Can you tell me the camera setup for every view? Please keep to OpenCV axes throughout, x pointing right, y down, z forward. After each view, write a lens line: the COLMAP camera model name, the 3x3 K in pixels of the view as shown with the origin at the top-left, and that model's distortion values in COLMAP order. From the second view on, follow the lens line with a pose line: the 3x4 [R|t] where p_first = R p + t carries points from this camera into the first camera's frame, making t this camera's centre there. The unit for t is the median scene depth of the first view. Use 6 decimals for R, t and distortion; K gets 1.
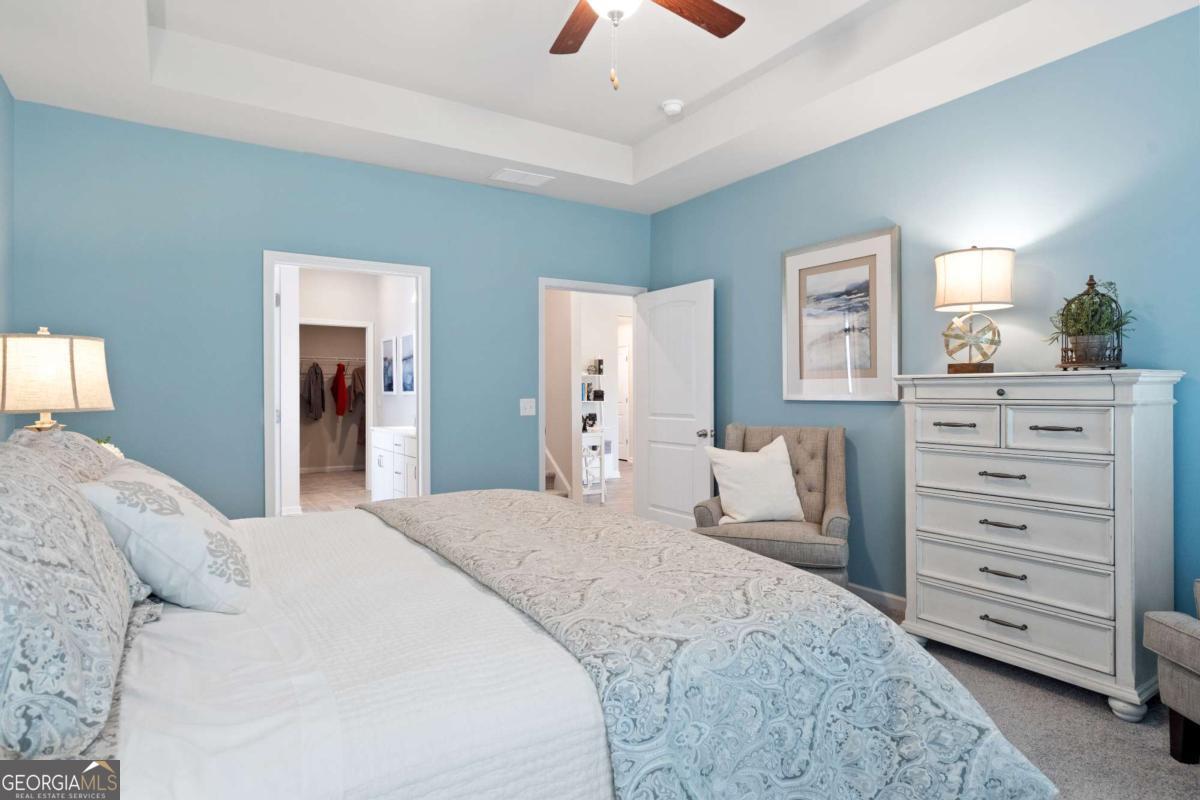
lens RADIAL K [[661.2, 0, 598.1], [0, 661.2, 398.9], [0, 0, 1]] dist [-0.001817, -0.000083]
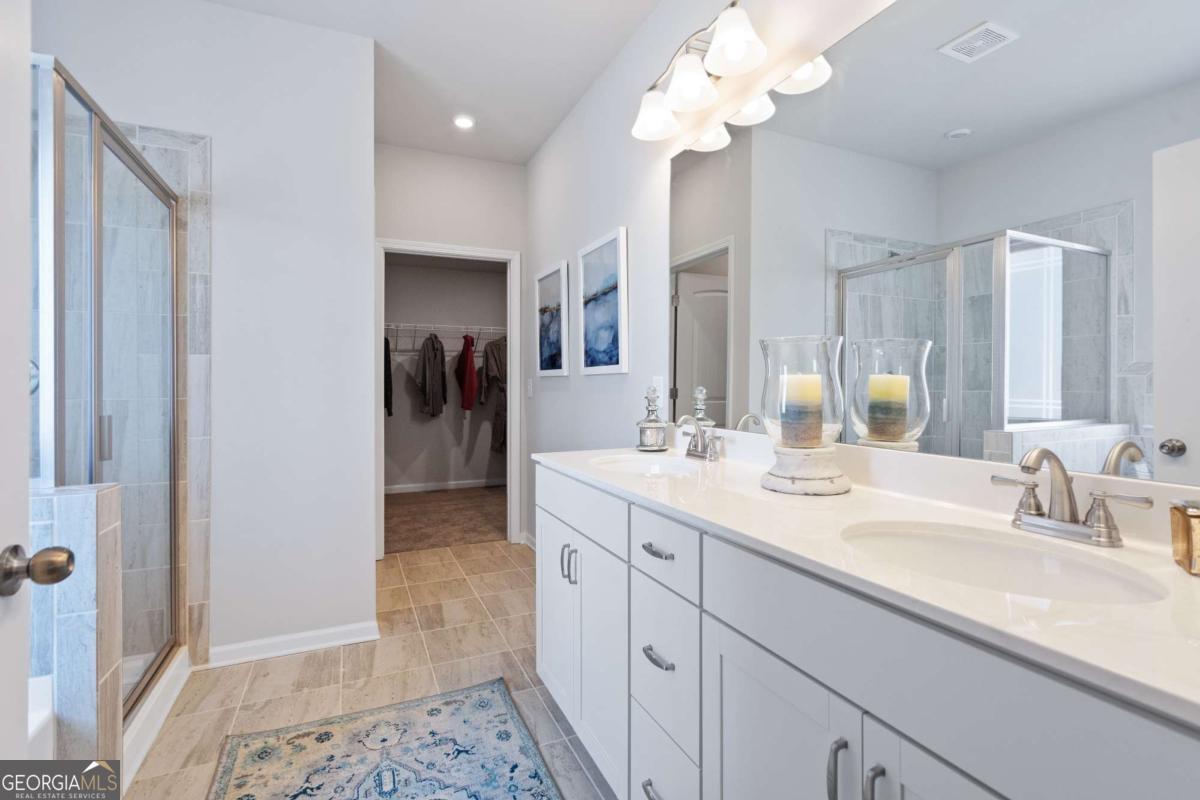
lens RADIAL K [[549.6, 0, 592.5], [0, 549.6, 387.7], [0, 0, 1]] dist [-0.005294, 0.002316]
pose [[0.987641, -0.000025, -0.156731, -0.197967], [-0.000607, 0.999992, -0.003980, 0.004522], [0.156730, 0.004026, 0.987633, 0.524870]]
